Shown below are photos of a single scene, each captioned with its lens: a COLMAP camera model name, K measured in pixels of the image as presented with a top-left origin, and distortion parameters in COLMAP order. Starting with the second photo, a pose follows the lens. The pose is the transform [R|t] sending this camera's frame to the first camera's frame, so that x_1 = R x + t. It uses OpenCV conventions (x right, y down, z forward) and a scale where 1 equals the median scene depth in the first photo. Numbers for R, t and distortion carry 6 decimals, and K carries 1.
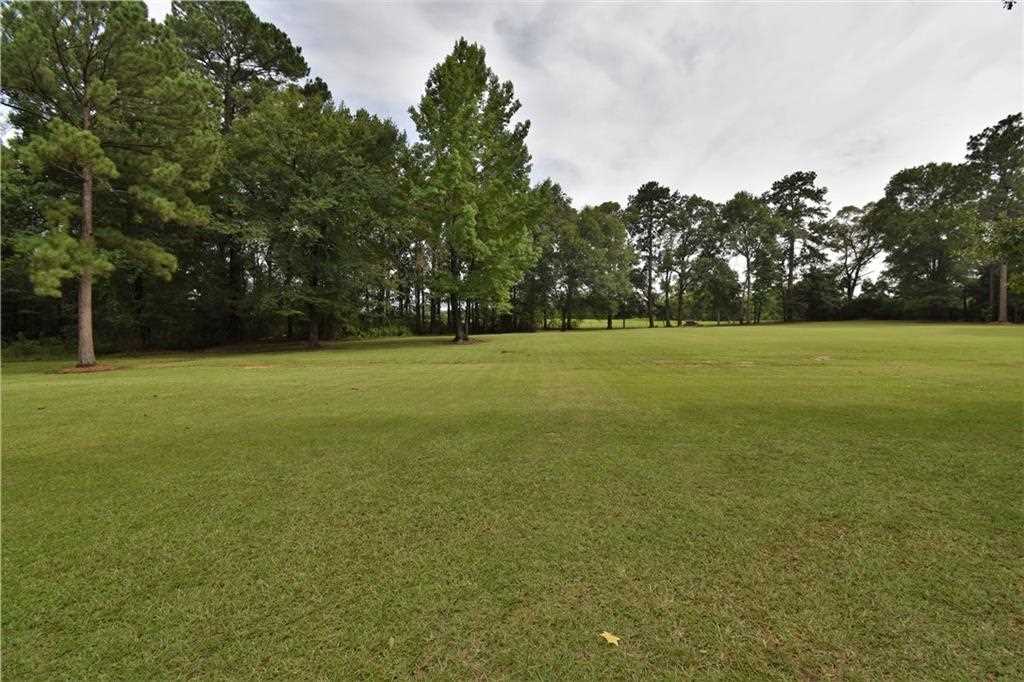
lens RADIAL K [[455.8, 0, 519.3], [0, 455.8, 340.1], [0, 0, 1]] dist [0.024001, -0.027243]
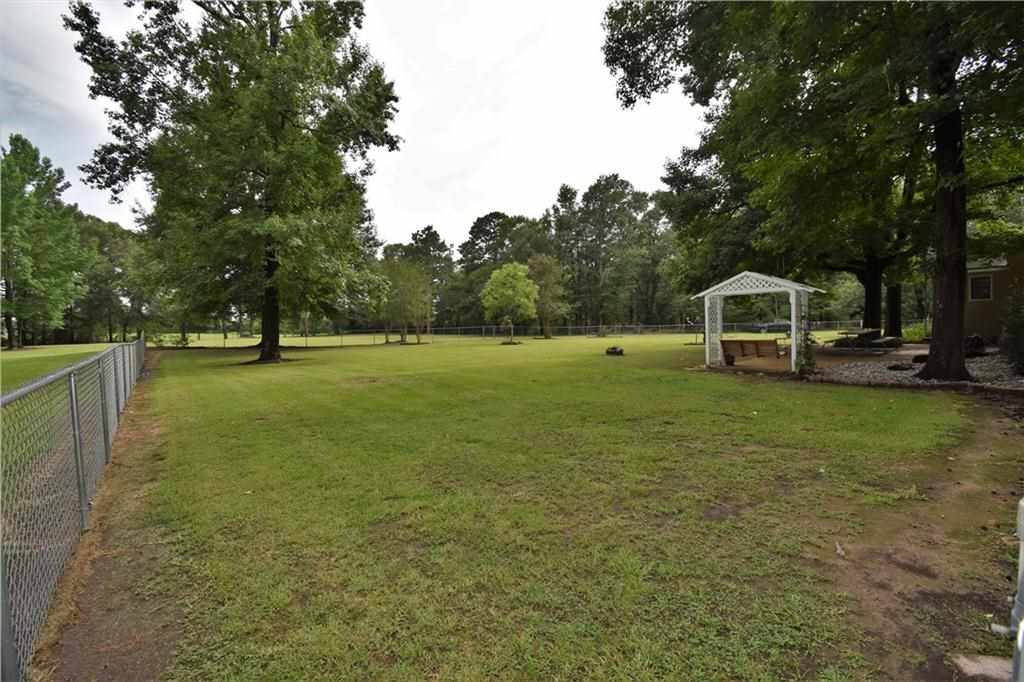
lens RADIAL K [[455.8, 0, 519.3], [0, 455.8, 340.1], [0, 0, 1]] dist [0.024001, -0.027243]
pose [[0.724604, -0.012982, 0.689043, 0.028960], [0.035093, 0.999221, -0.018078, 0.041617], [-0.688272, 0.037280, 0.724495, -0.781590]]
